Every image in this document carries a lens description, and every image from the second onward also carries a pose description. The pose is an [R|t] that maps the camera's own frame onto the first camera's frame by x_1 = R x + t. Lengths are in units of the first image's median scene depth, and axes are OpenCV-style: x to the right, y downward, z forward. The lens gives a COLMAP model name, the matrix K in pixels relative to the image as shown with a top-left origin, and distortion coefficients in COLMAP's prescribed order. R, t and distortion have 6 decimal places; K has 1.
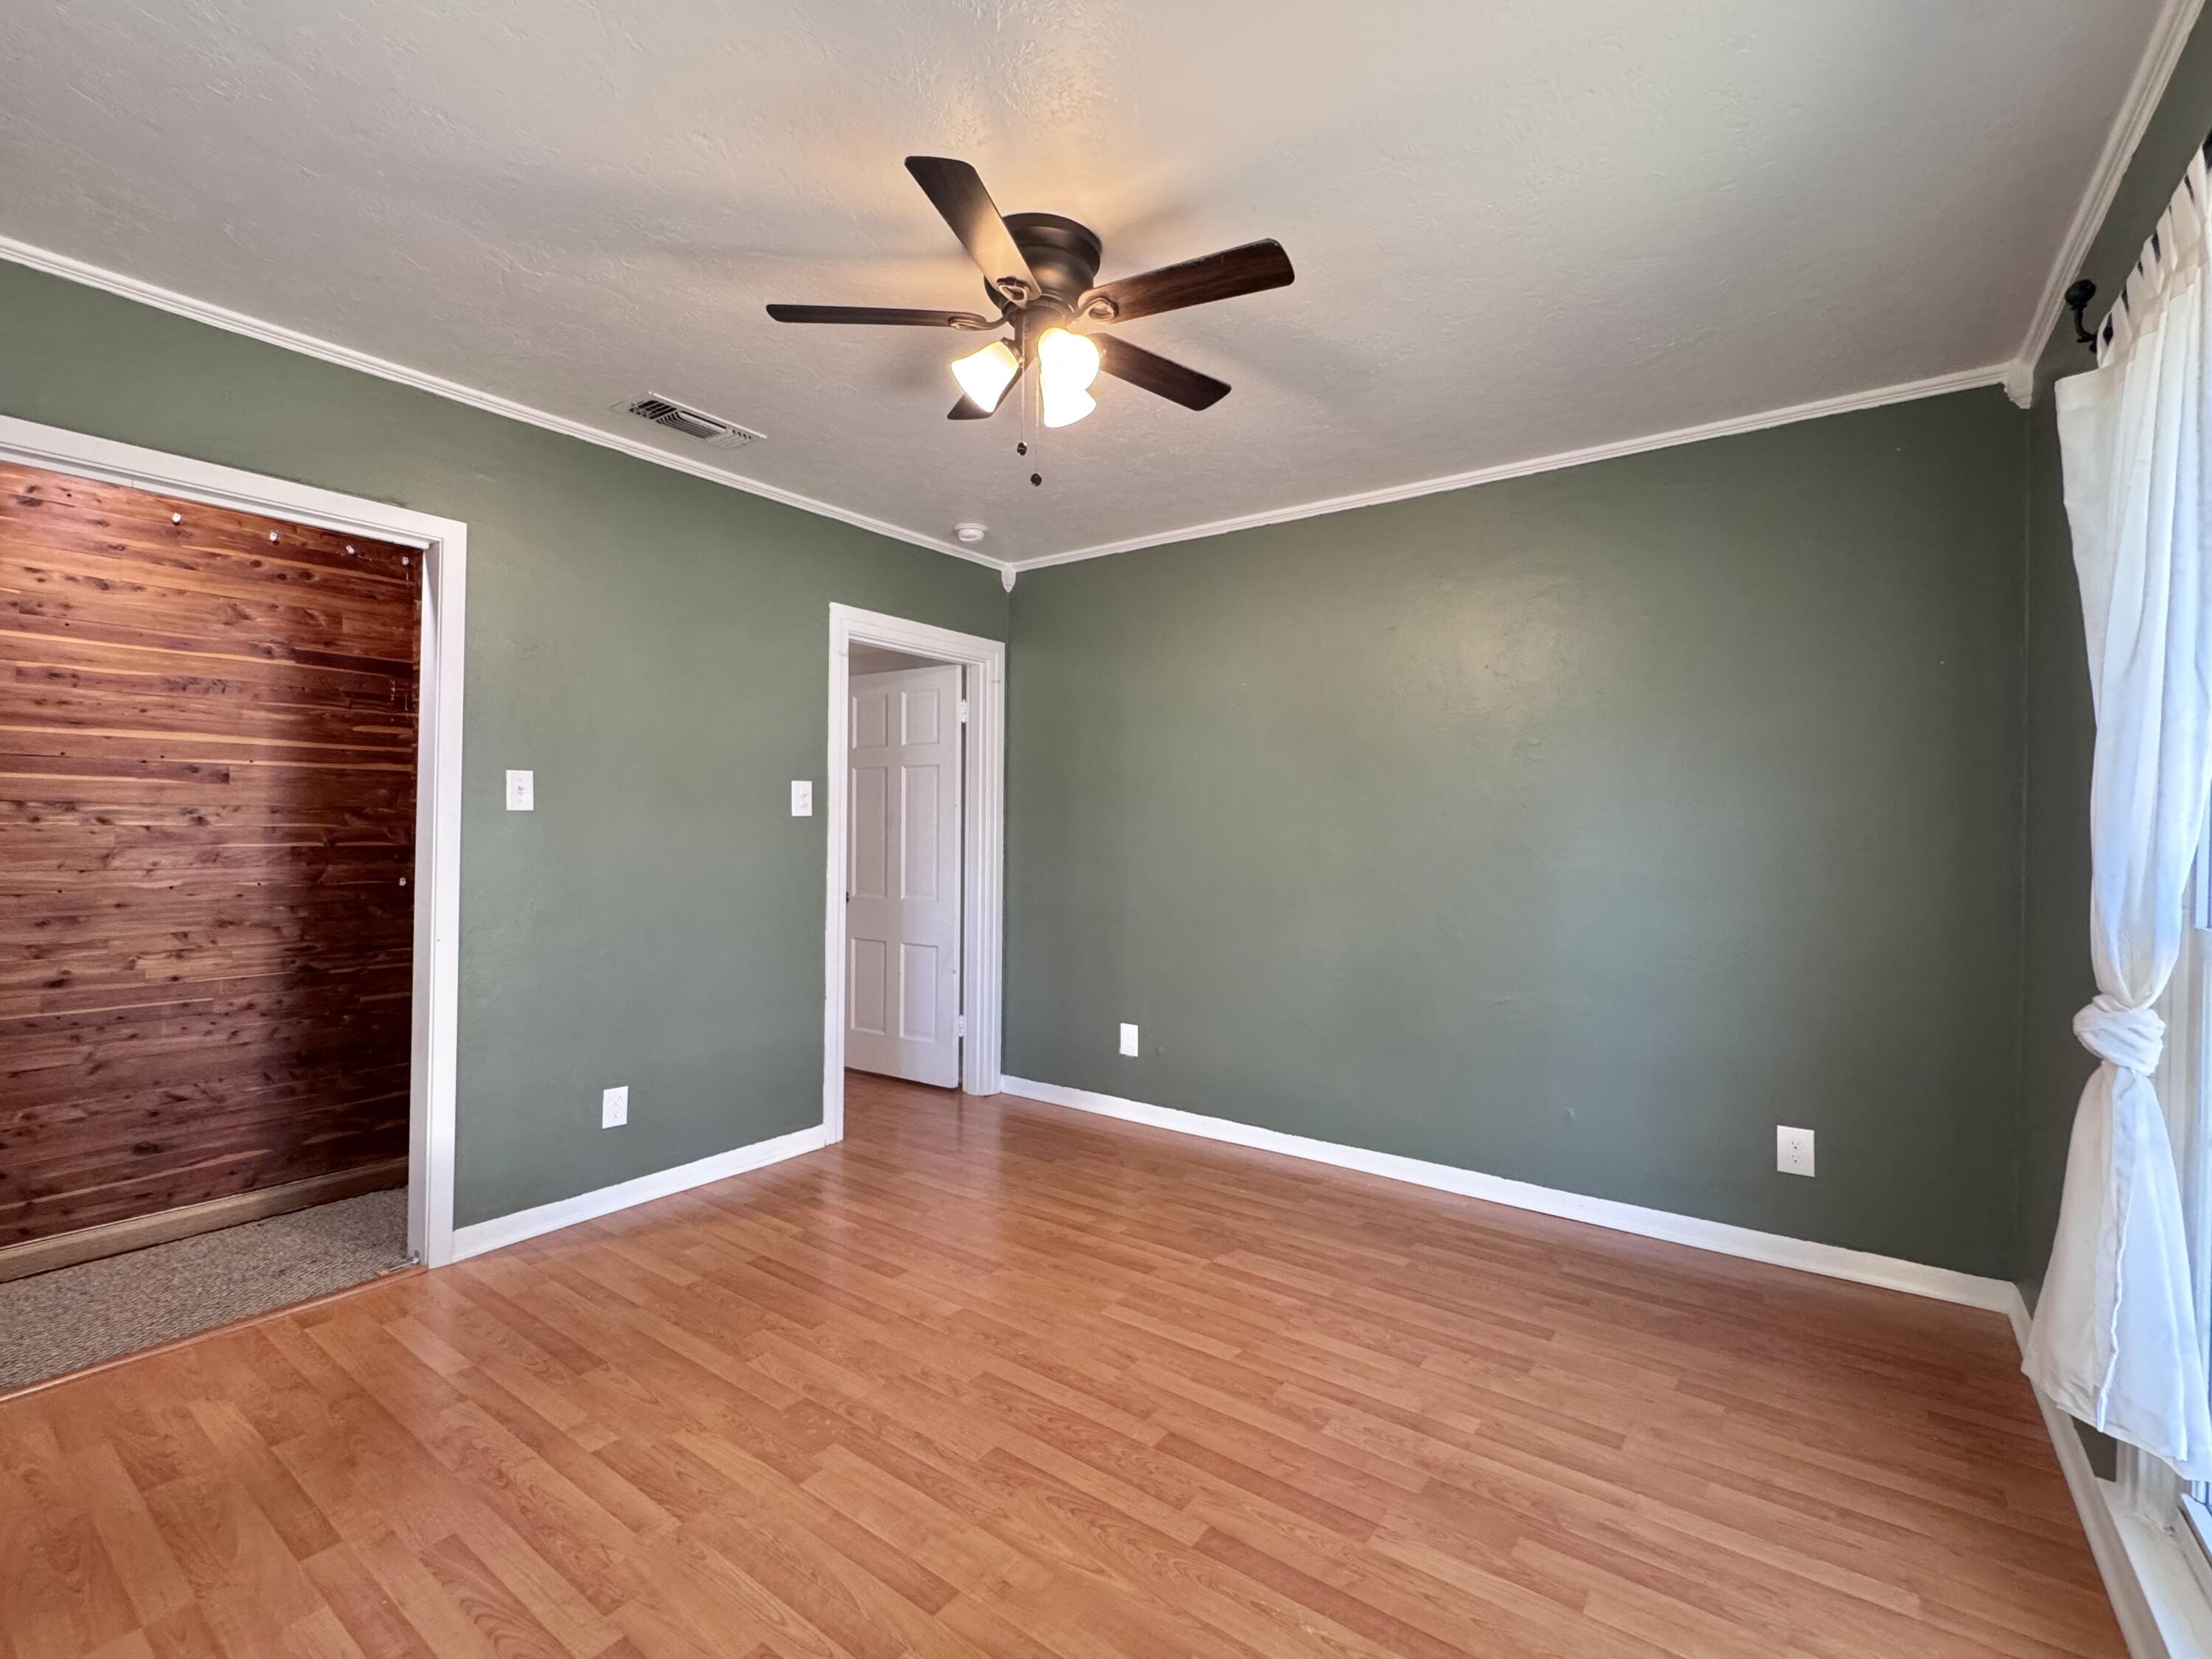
lens RADIAL K [[988.0, 0, 1103.8], [0, 988.0, 826.6], [0, 0, 1]] dist [-0.003046, 0.000481]
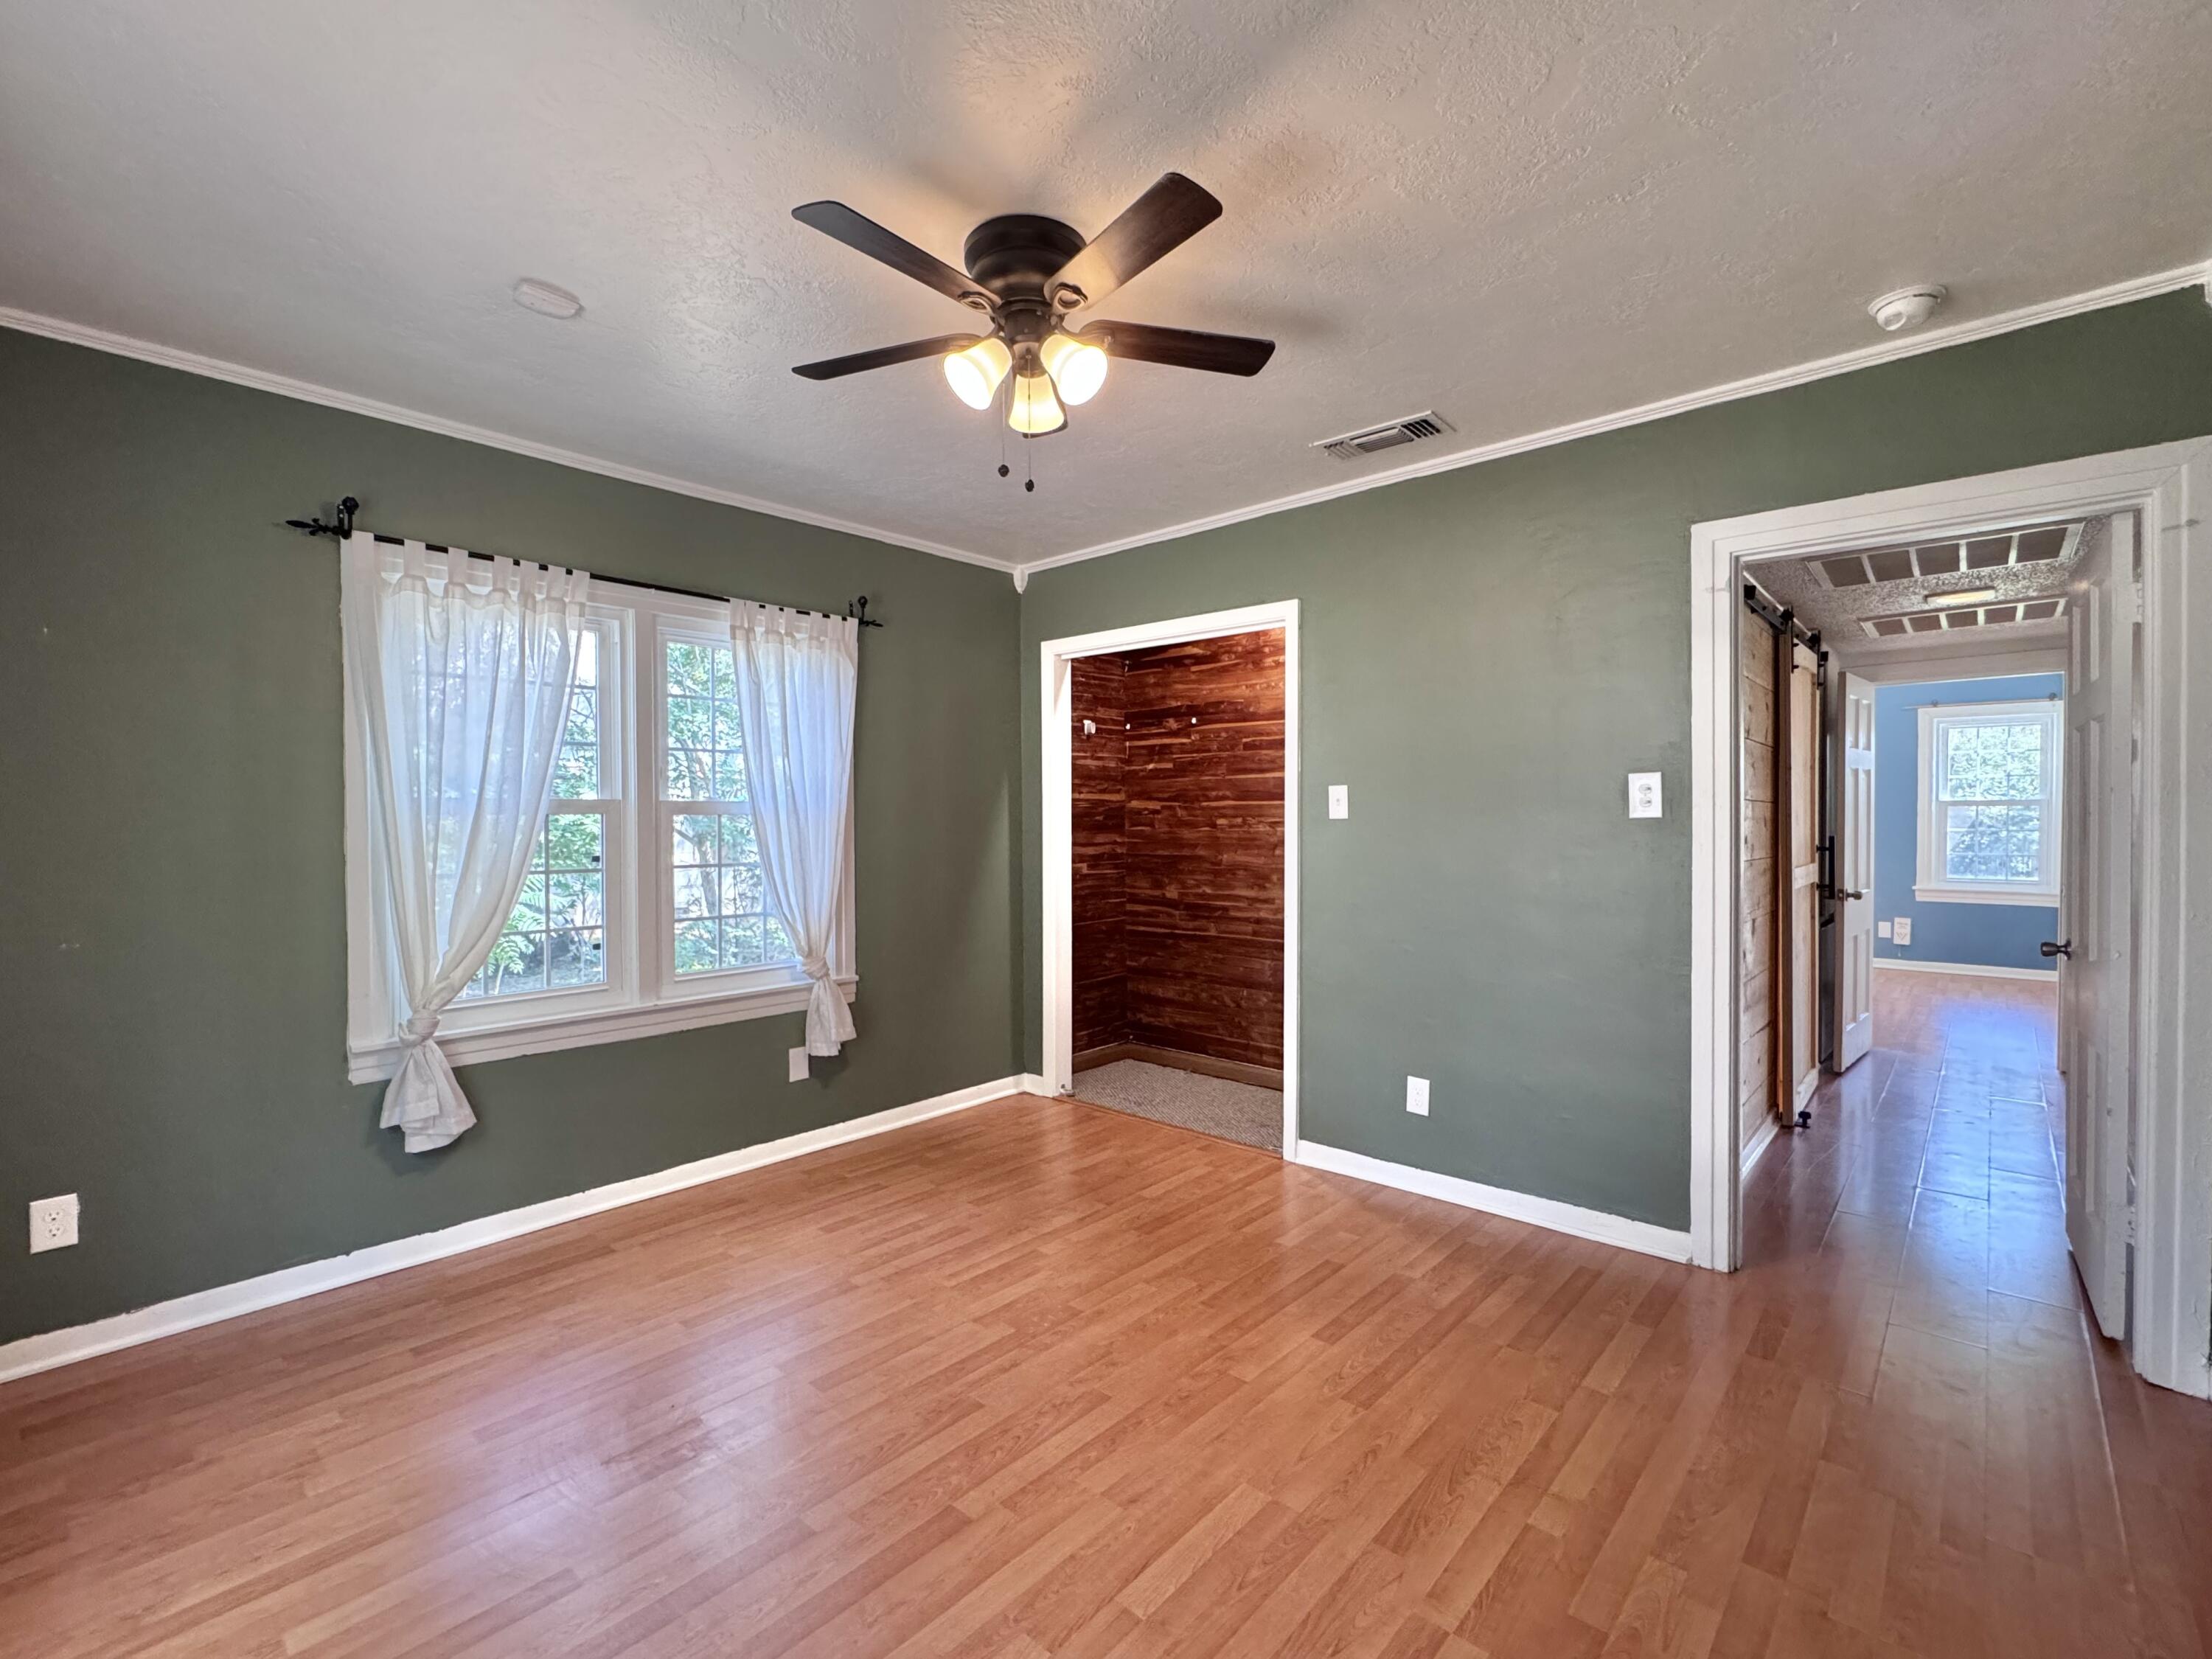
lens RADIAL K [[988.0, 0, 1103.8], [0, 988.0, 826.6], [0, 0, 1]] dist [-0.003046, 0.000481]
pose [[-0.098574, -0.002595, -0.995126, 0.760827], [0.004418, 0.999986, -0.003046, -0.004698], [0.995120, -0.004697, -0.098561, 0.980494]]
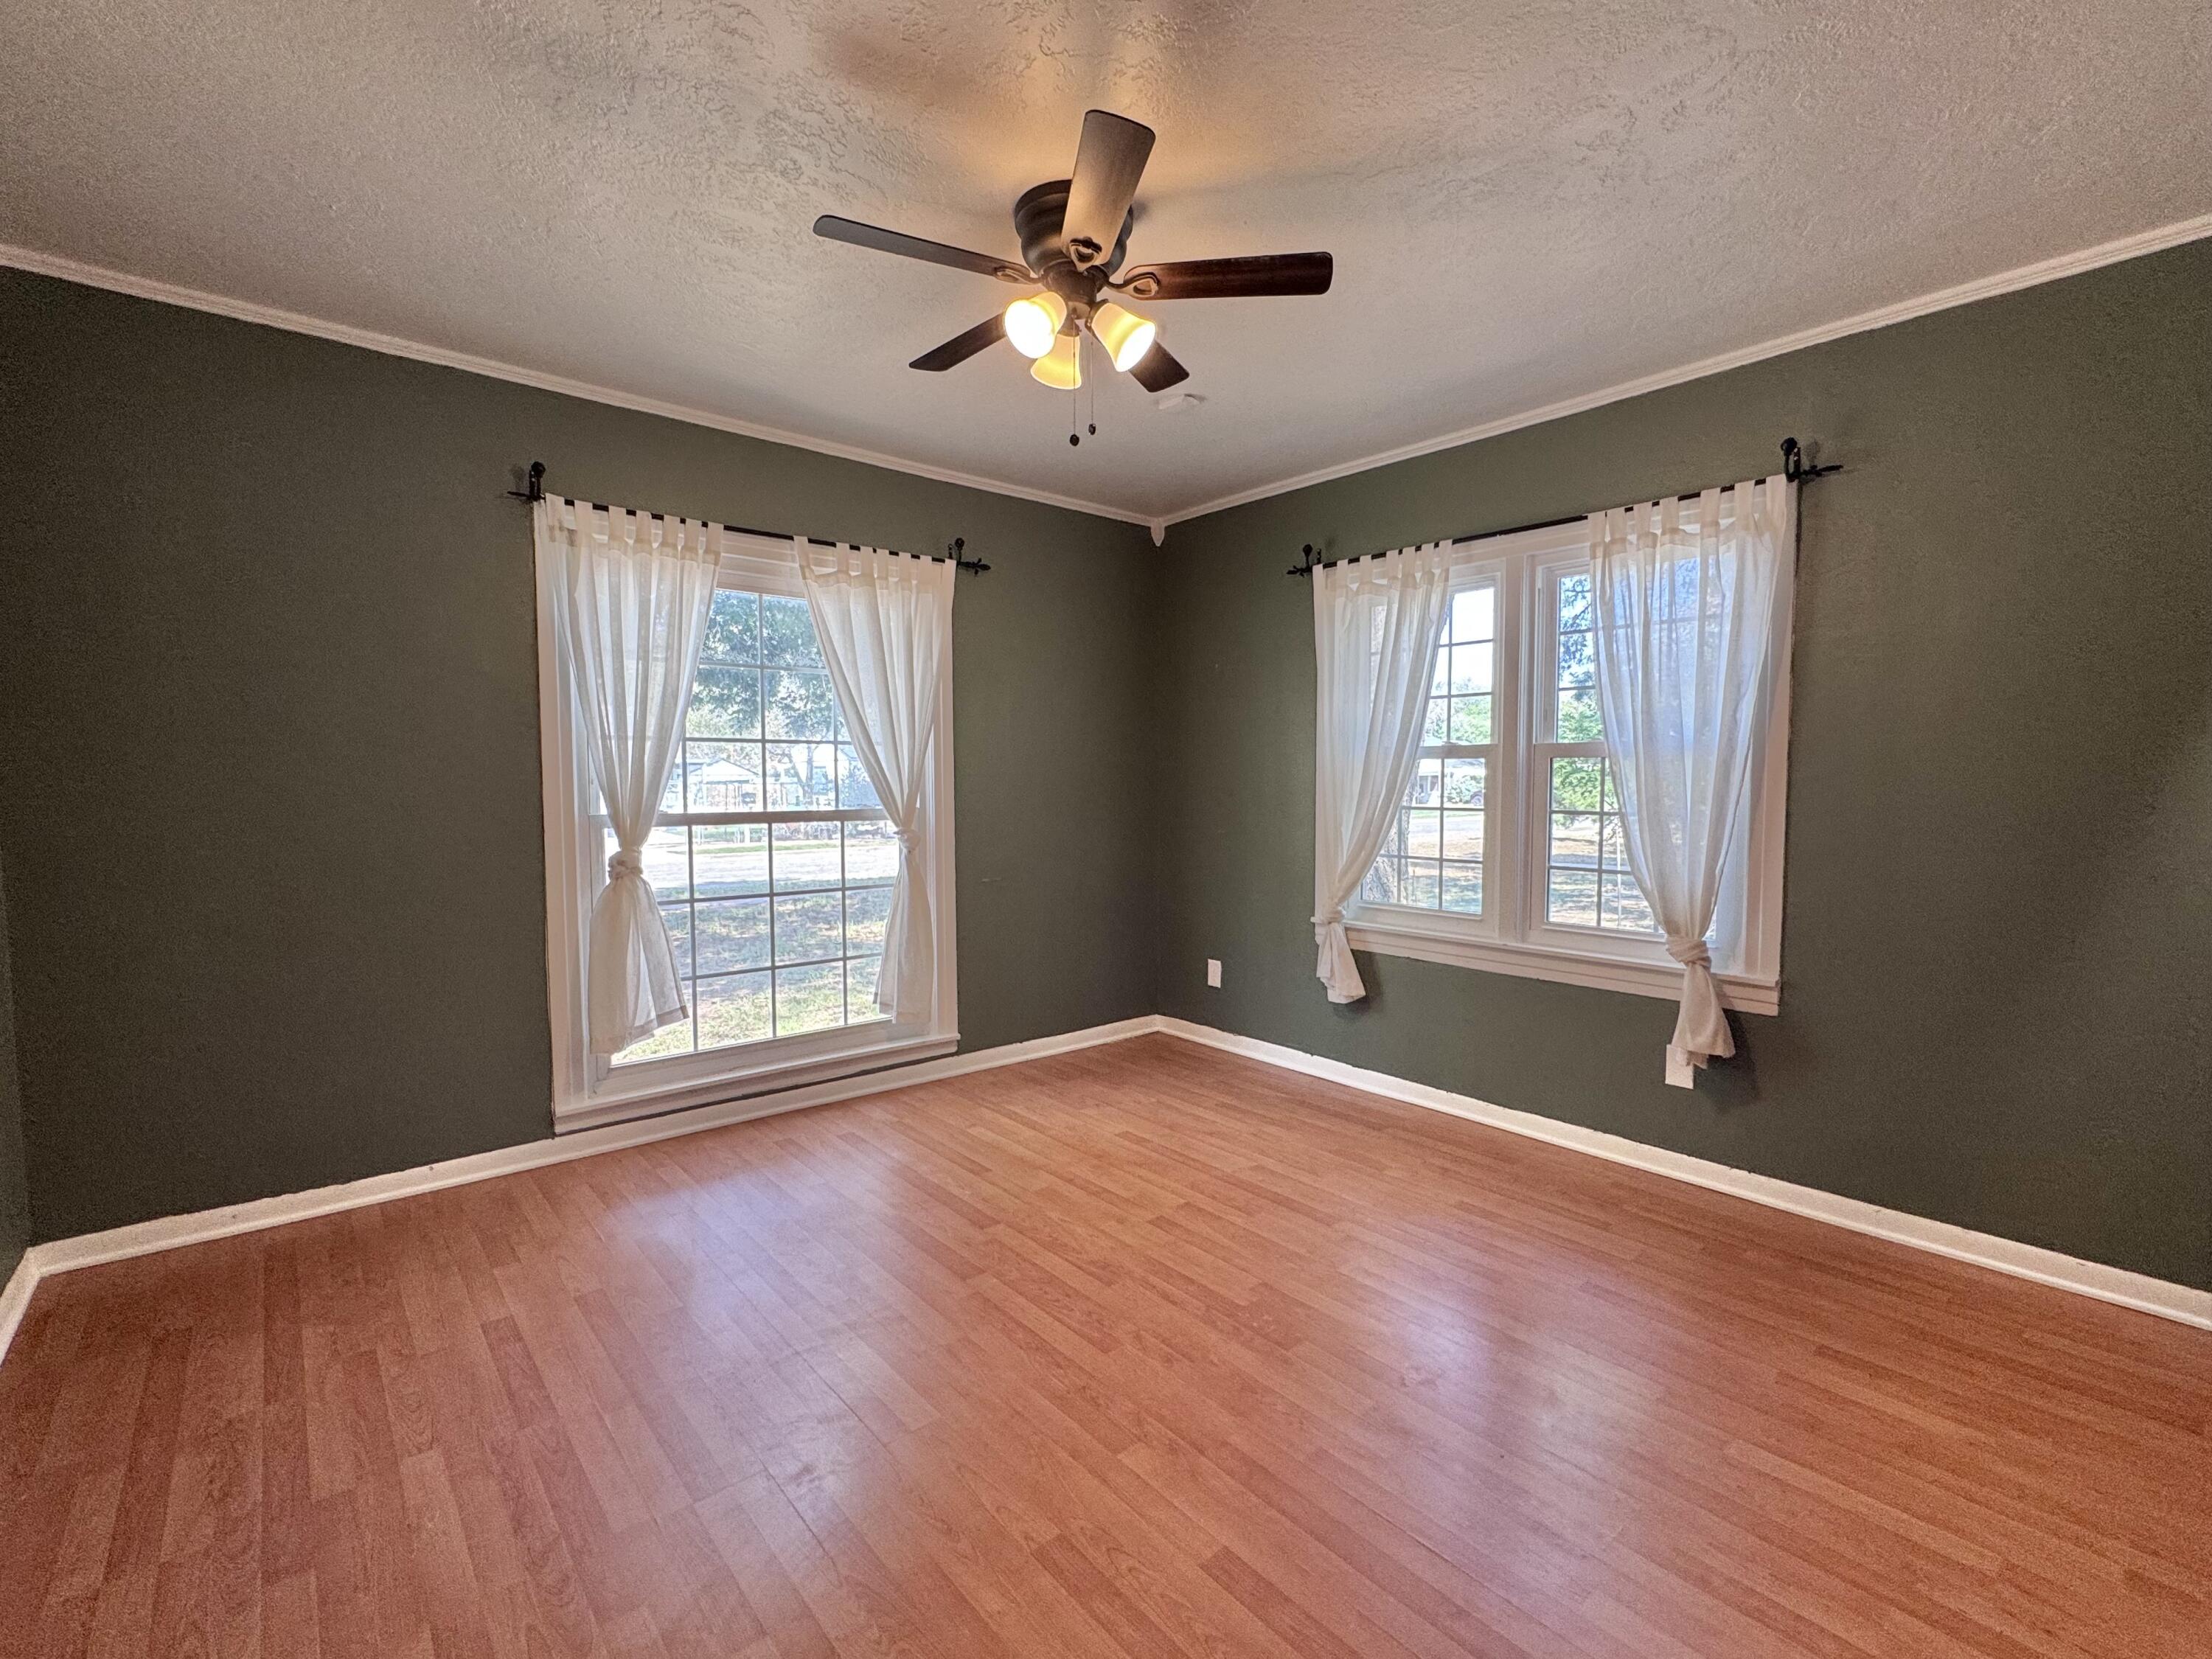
lens RADIAL K [[988.0, 0, 1103.8], [0, 988.0, 826.6], [0, 0, 1]] dist [-0.003046, 0.000481]
pose [[-0.972628, -0.023183, 0.231209, -0.291671], [-0.011420, 0.998577, 0.052083, 0.002360], [-0.232088, 0.048016, -0.971509, 1.698377]]
